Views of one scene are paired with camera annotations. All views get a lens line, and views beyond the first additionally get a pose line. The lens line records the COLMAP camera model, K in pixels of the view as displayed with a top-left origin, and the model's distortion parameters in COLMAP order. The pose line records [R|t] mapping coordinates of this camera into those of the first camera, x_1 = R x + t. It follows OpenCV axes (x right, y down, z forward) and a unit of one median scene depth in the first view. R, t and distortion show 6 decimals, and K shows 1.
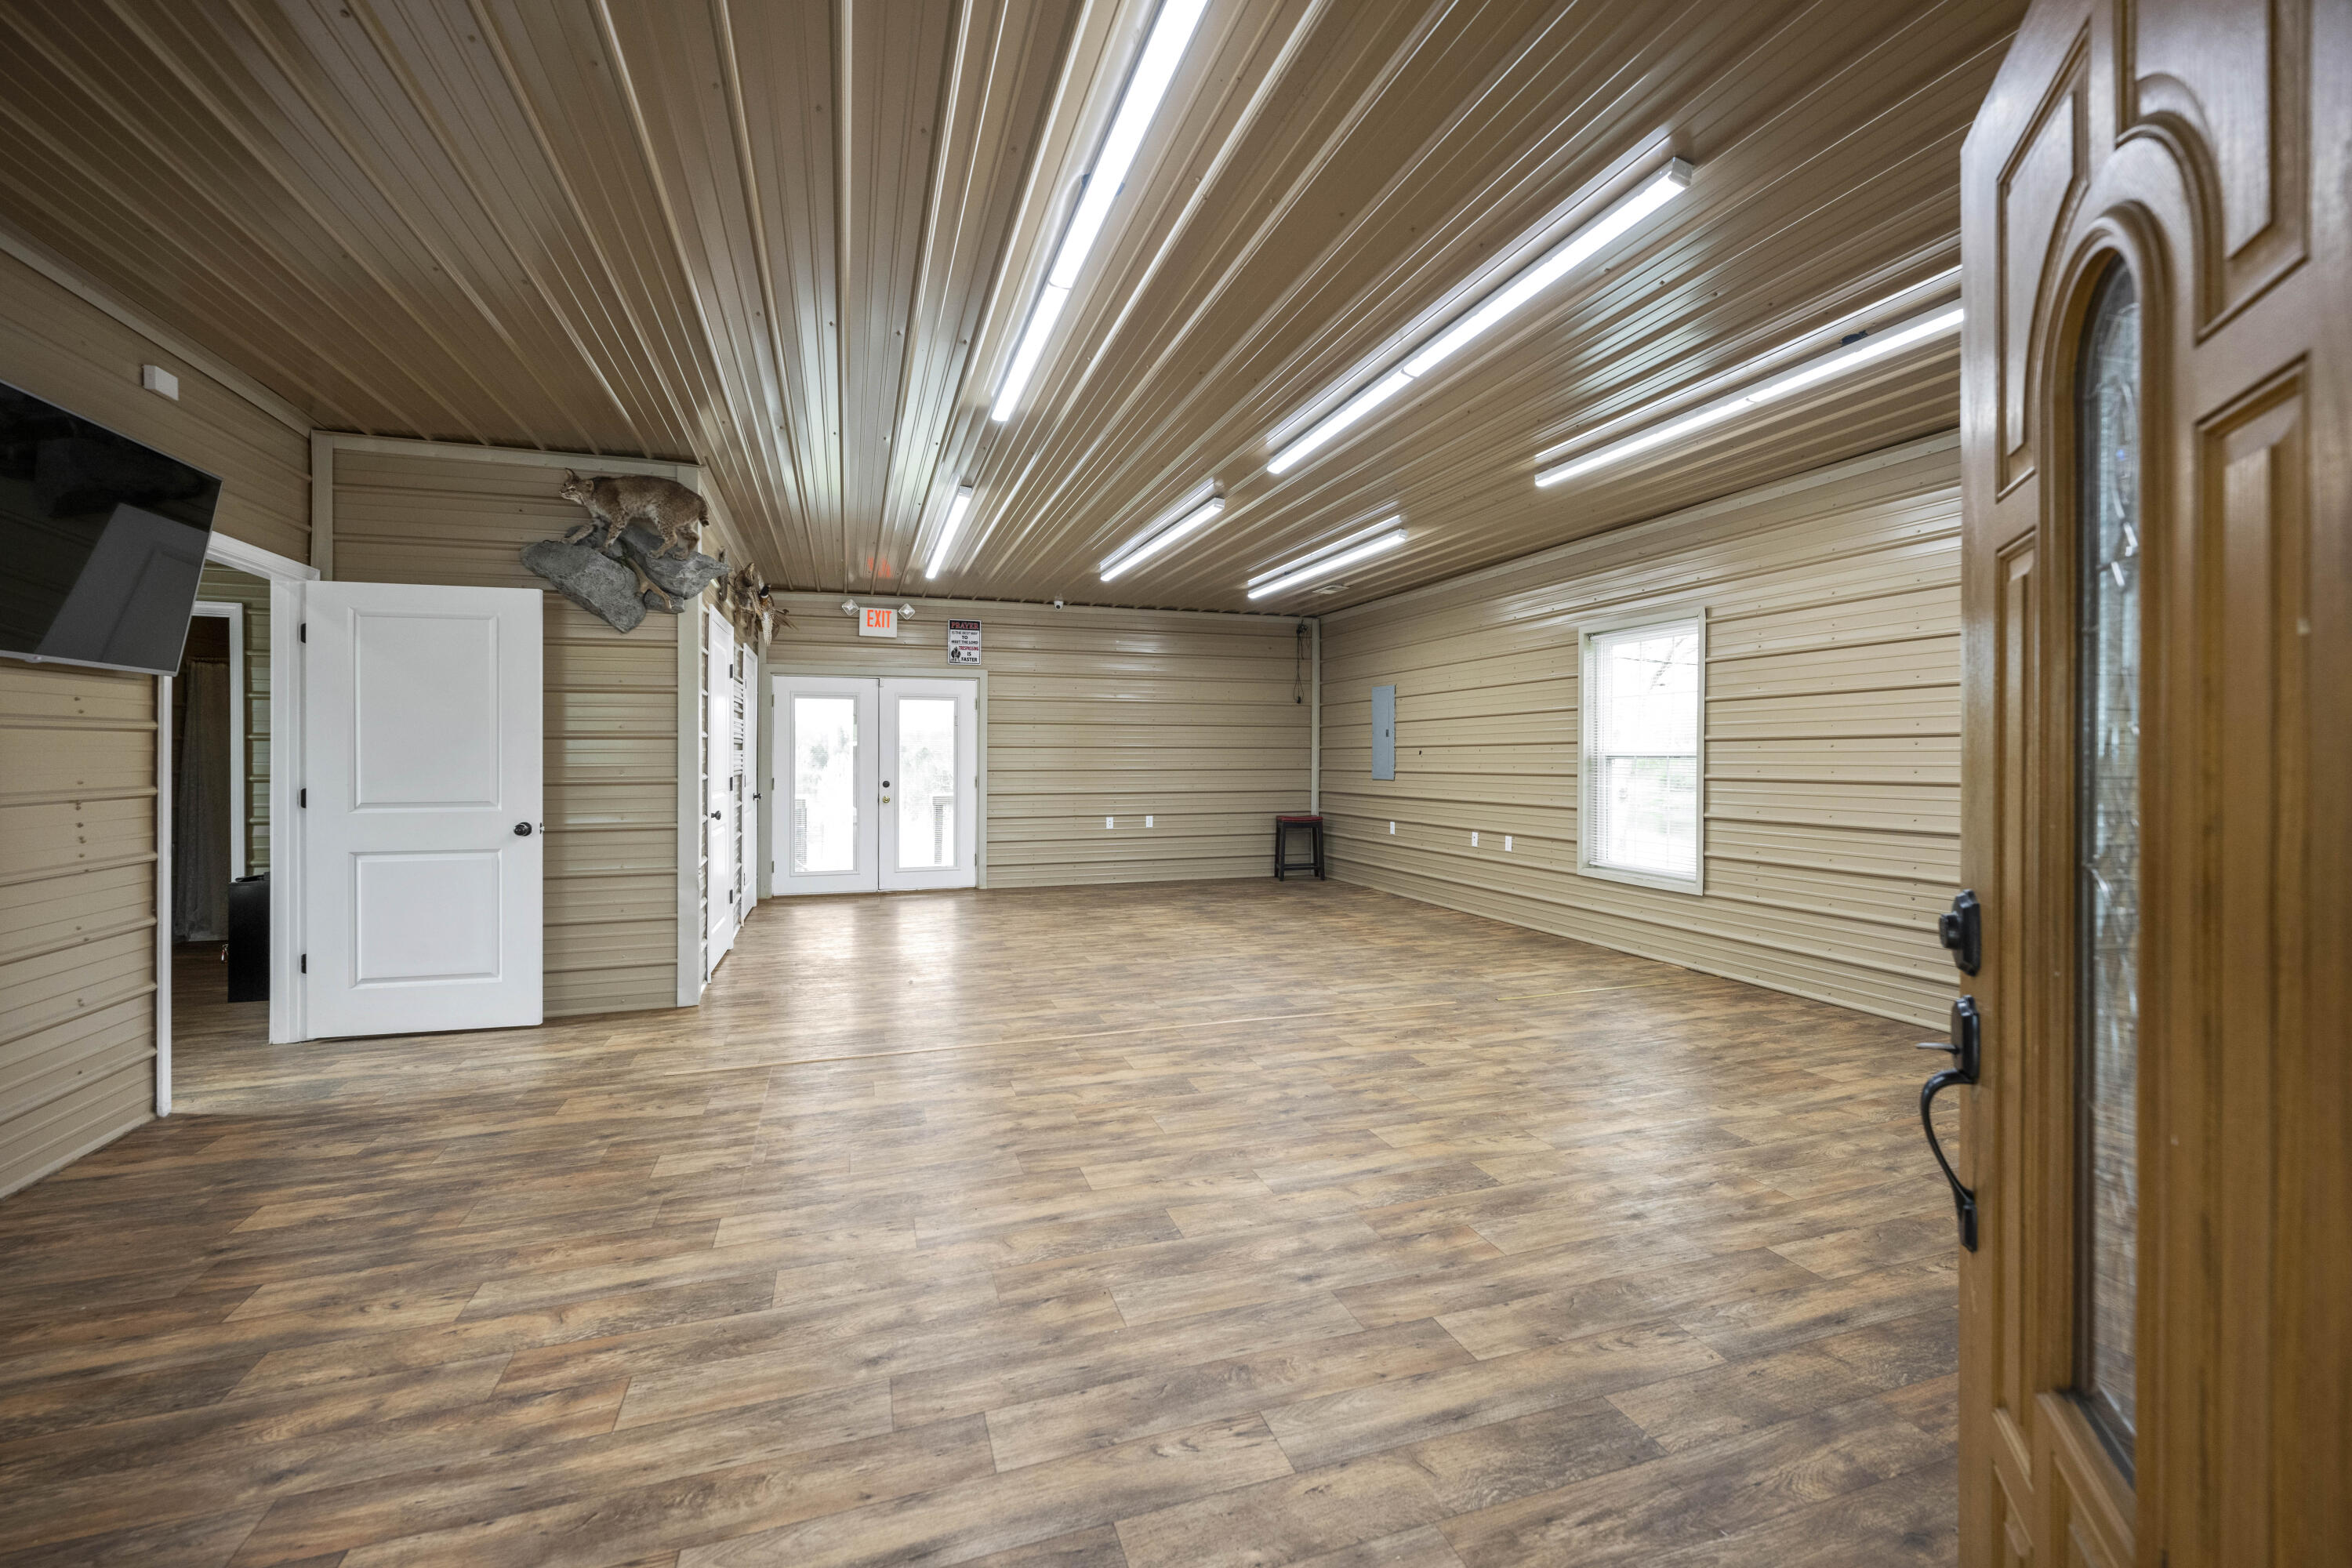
lens RADIAL K [[945.6, 0, 1170.3], [0, 945.6, 758.2], [0, 0, 1]] dist [-0.002911, 0.000580]
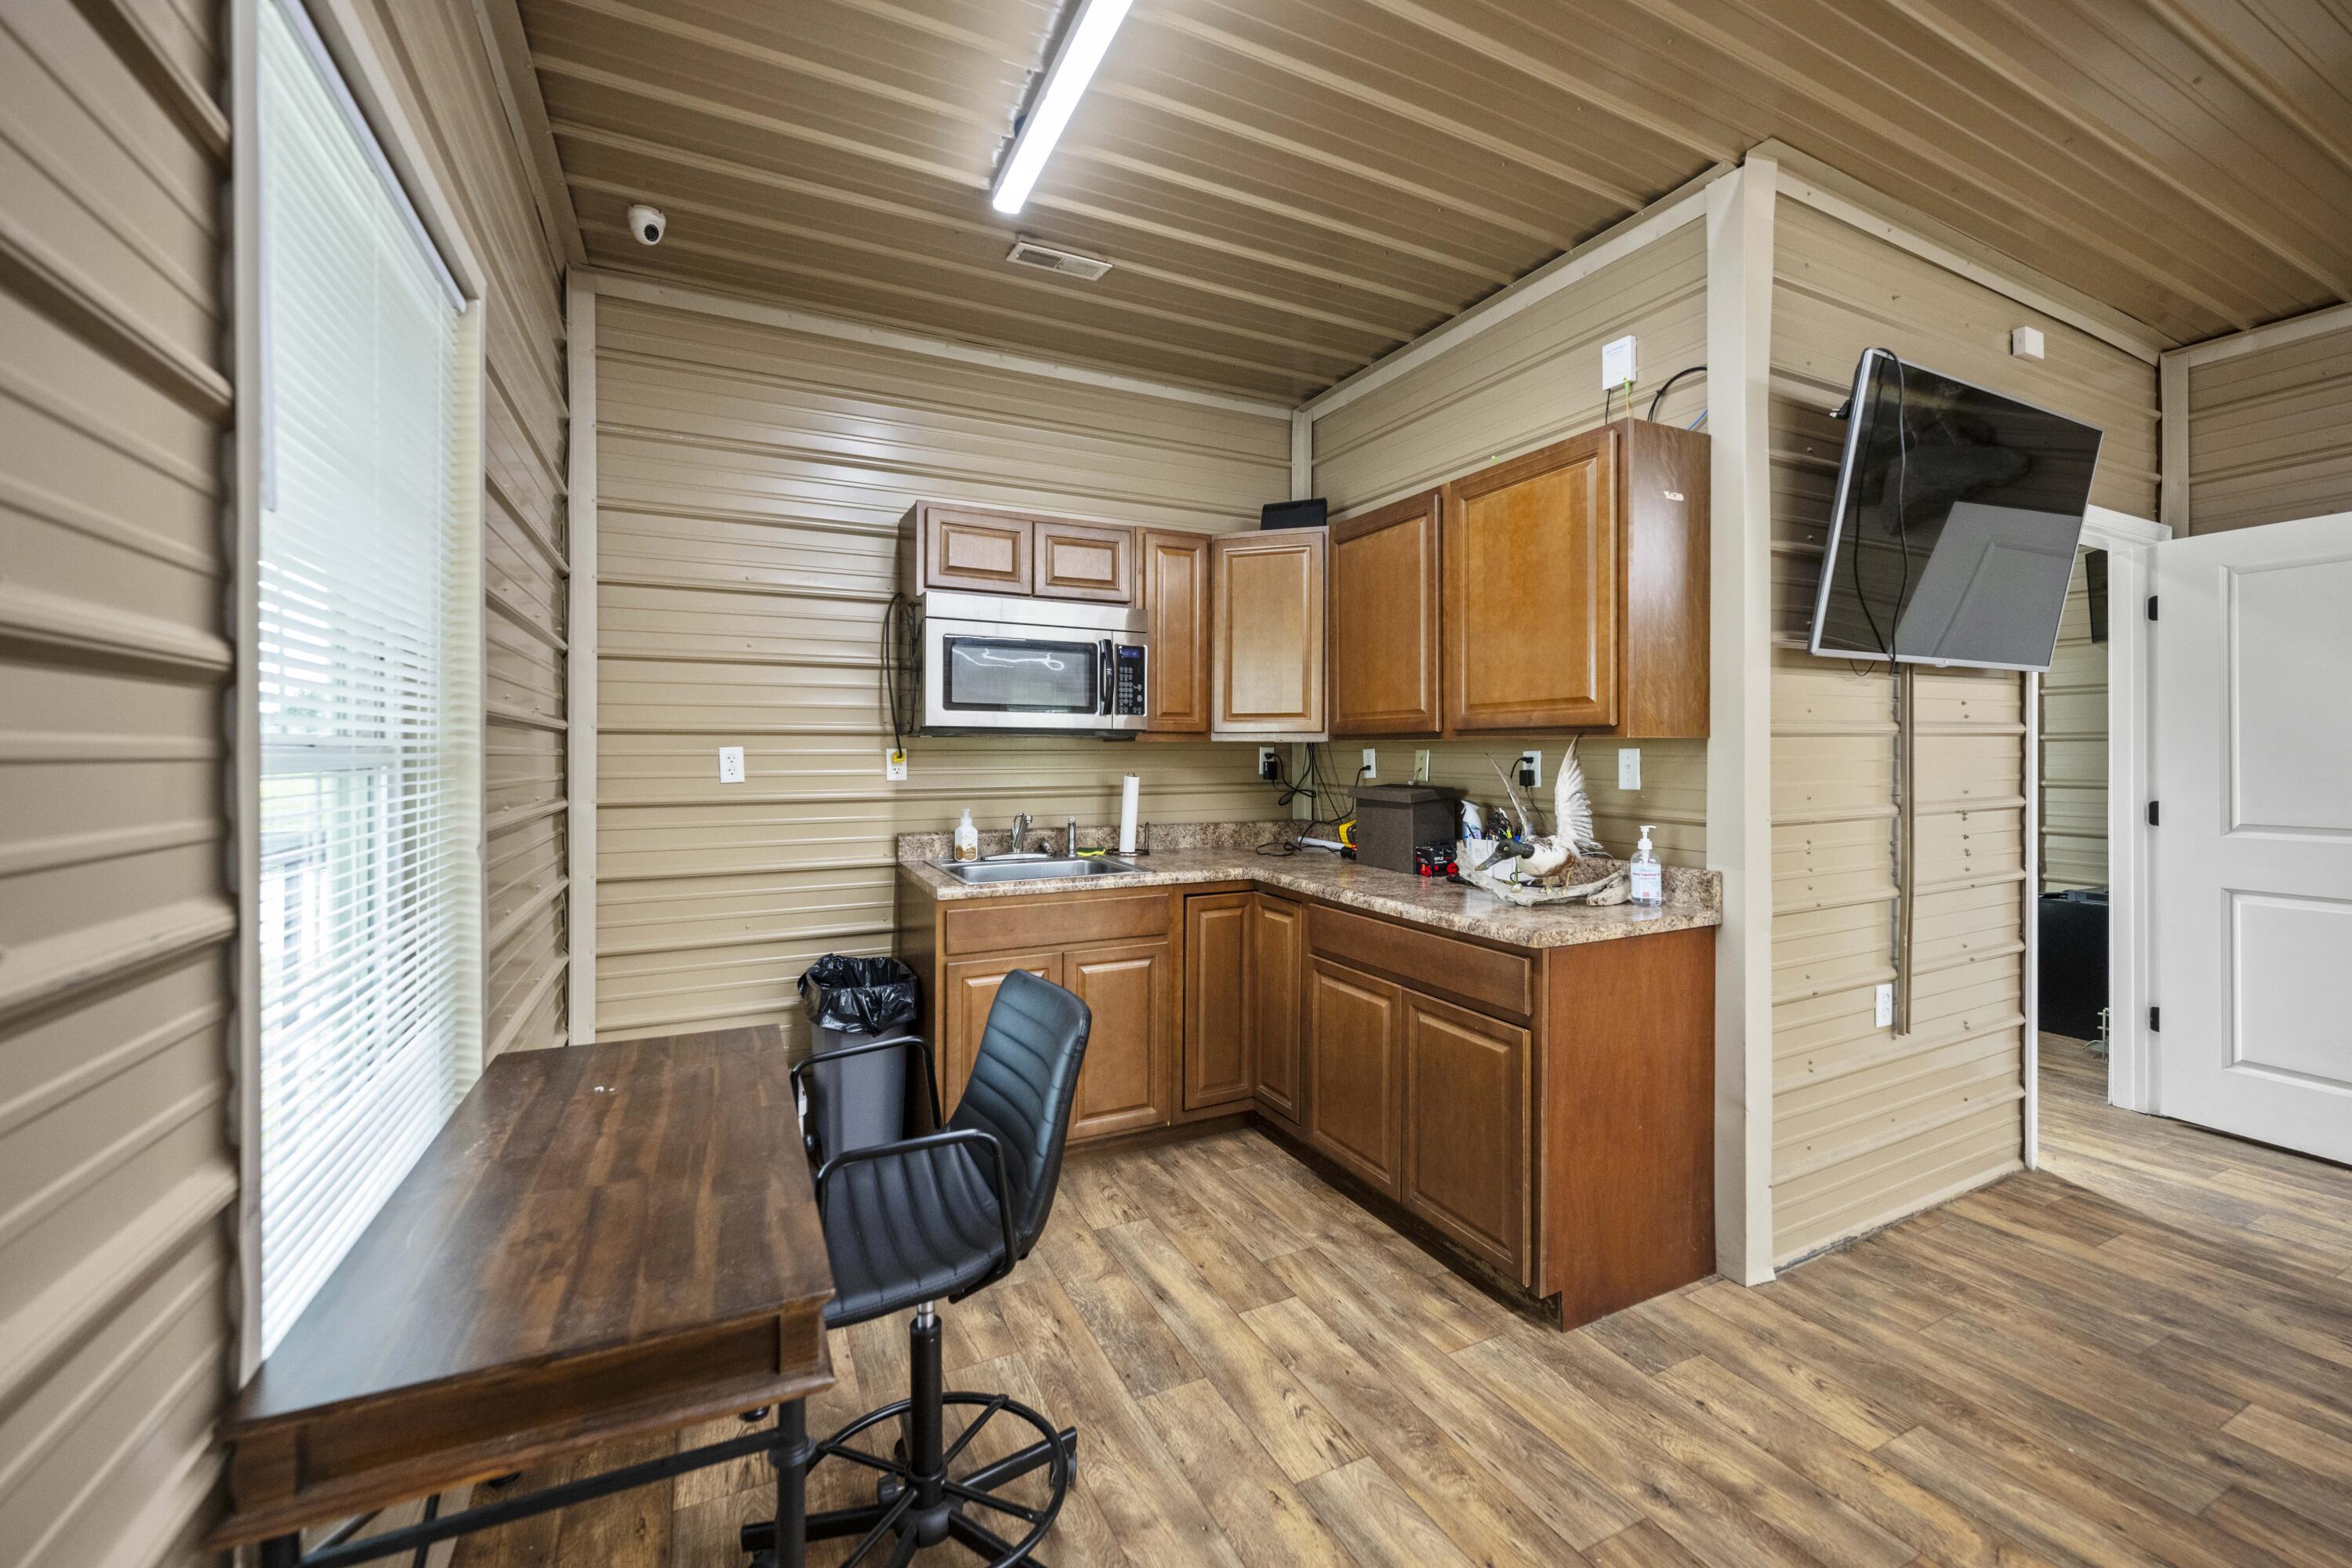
lens RADIAL K [[945.6, 0, 1175.8], [0, 945.6, 764.9], [0, 0, 1]] dist [-0.002911, 0.000580]
pose [[0.134536, 0.011310, -0.990844, -0.298665], [0.000795, 0.999933, 0.011522, -0.011565], [0.990908, -0.002338, 0.134518, 0.081696]]
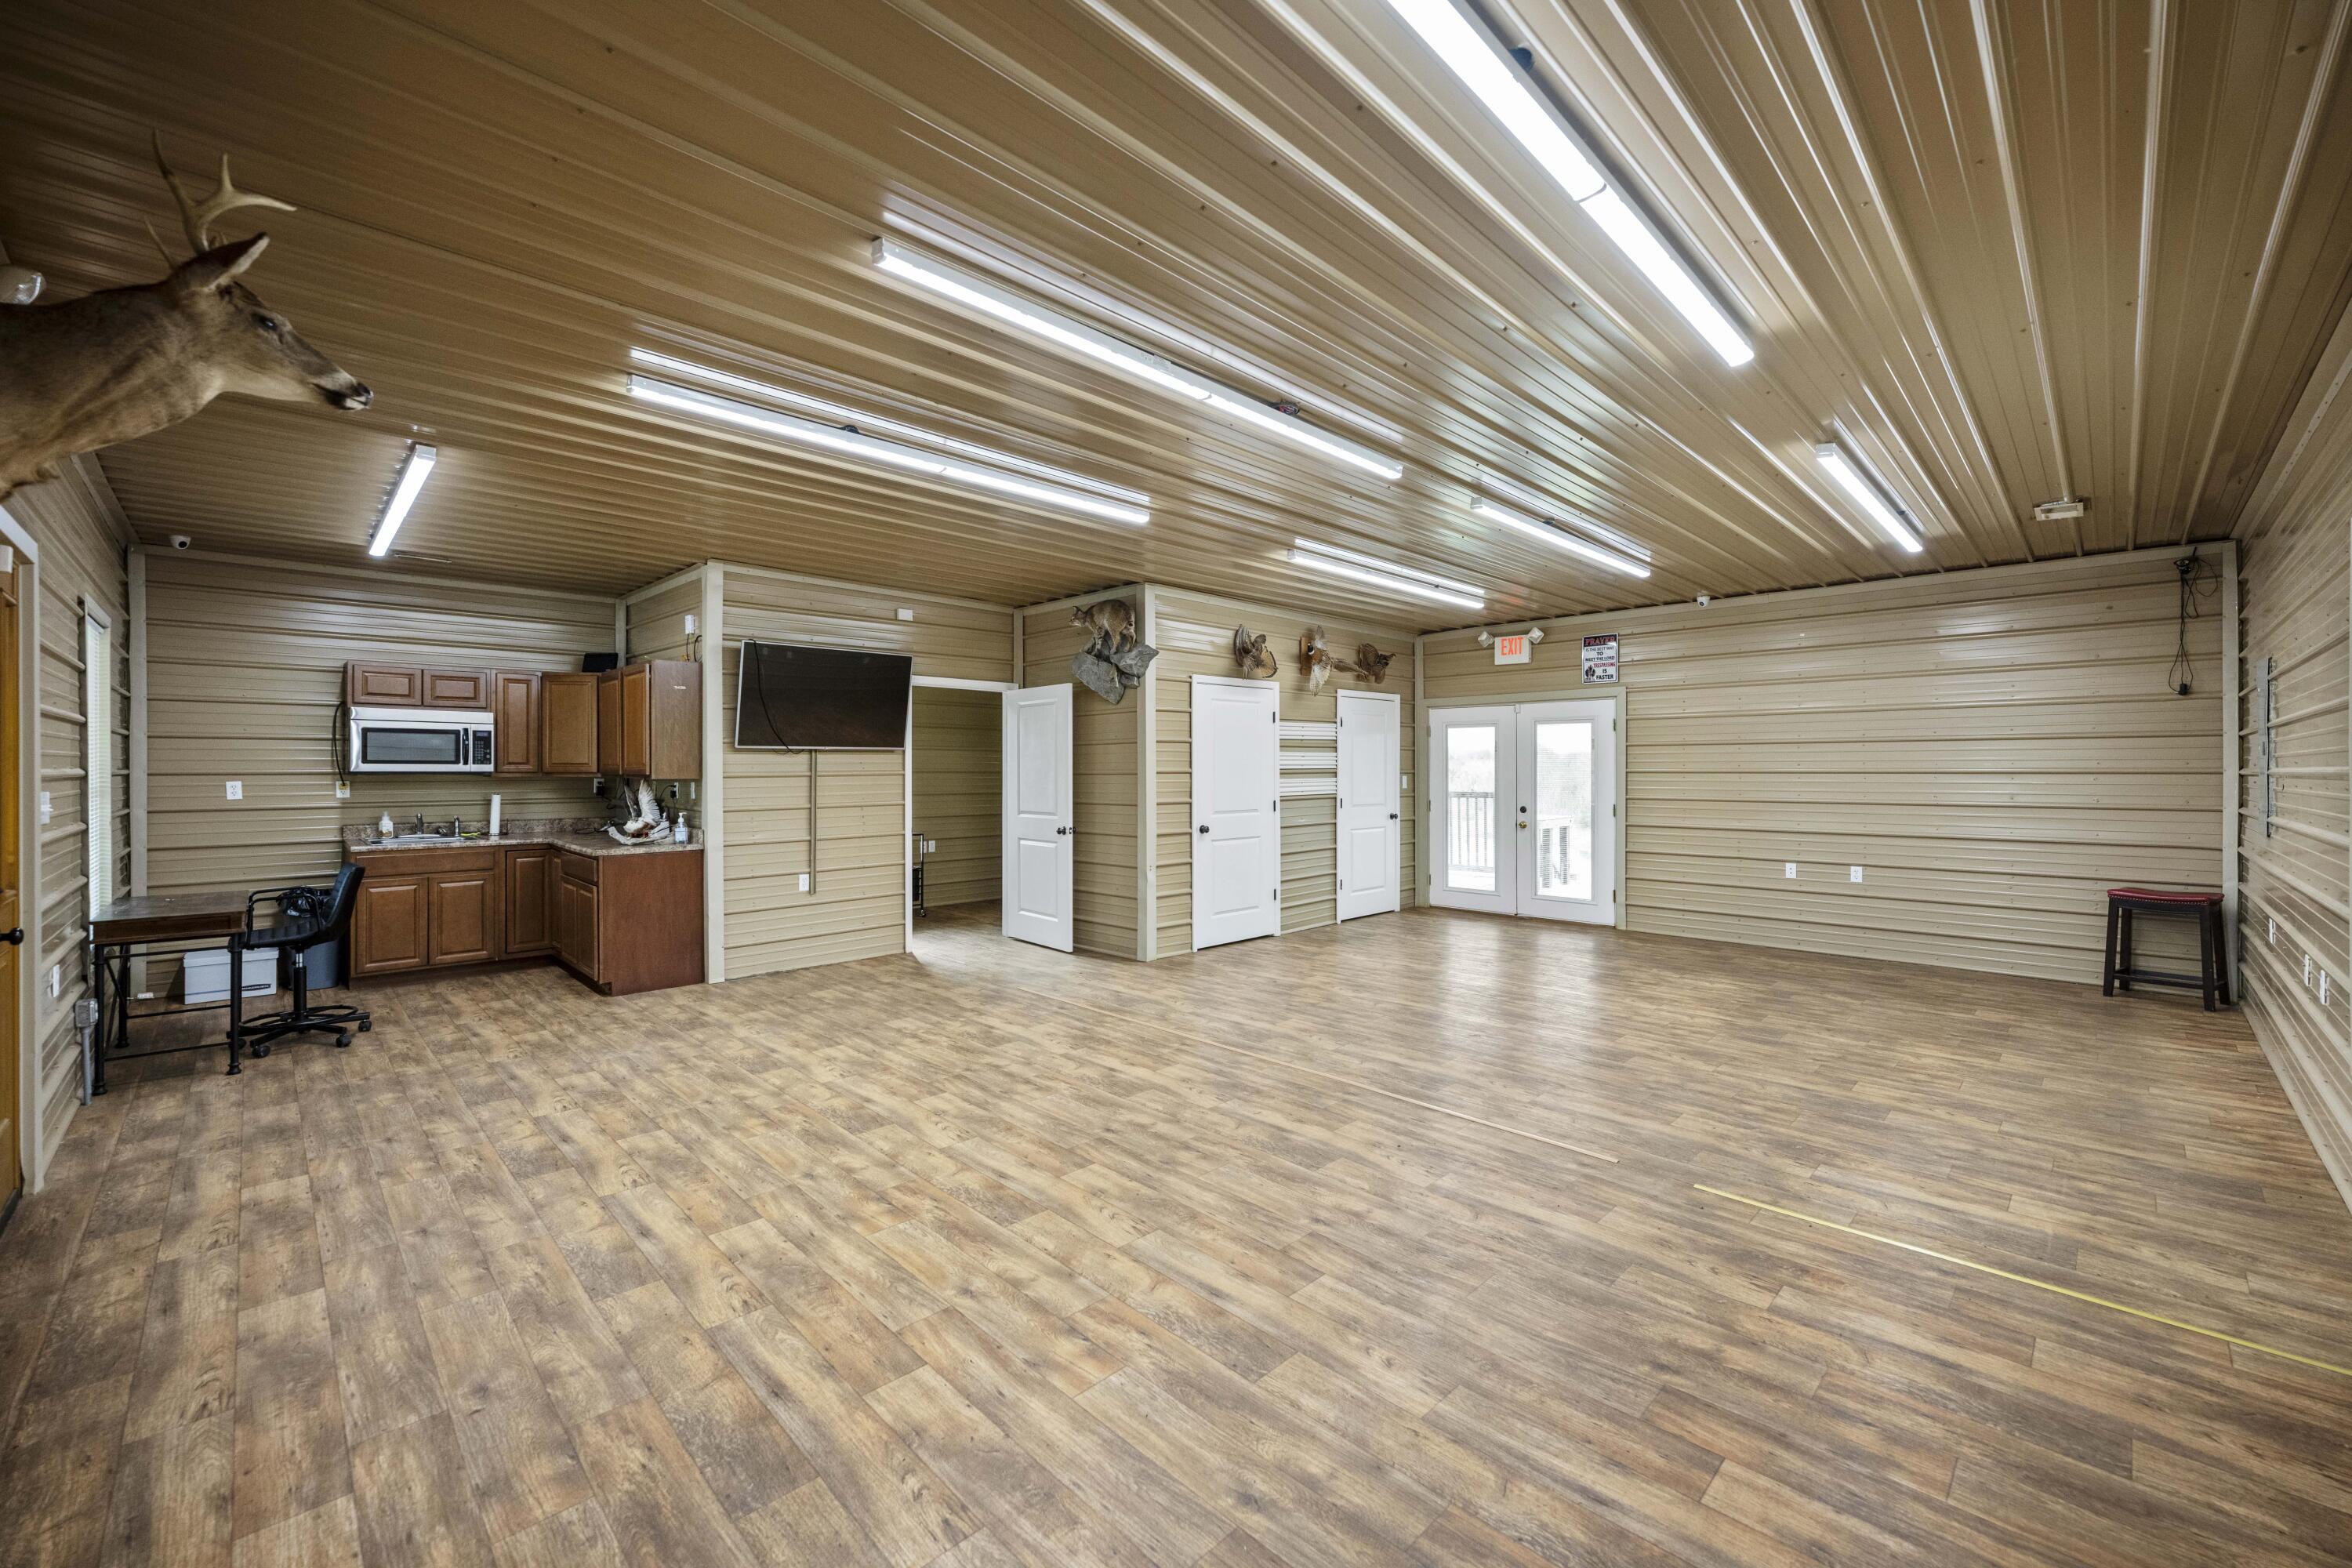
lens RADIAL K [[945.6, 0, 1182.7], [0, 945.6, 779.6], [0, 0, 1]] dist [-0.002911, 0.000580]
pose [[0.441053, 0.010365, -0.897421, 1.152714], [0.000459, 0.999931, 0.011775, -0.042924], [0.897481, -0.005606, 0.441018, 0.610195]]
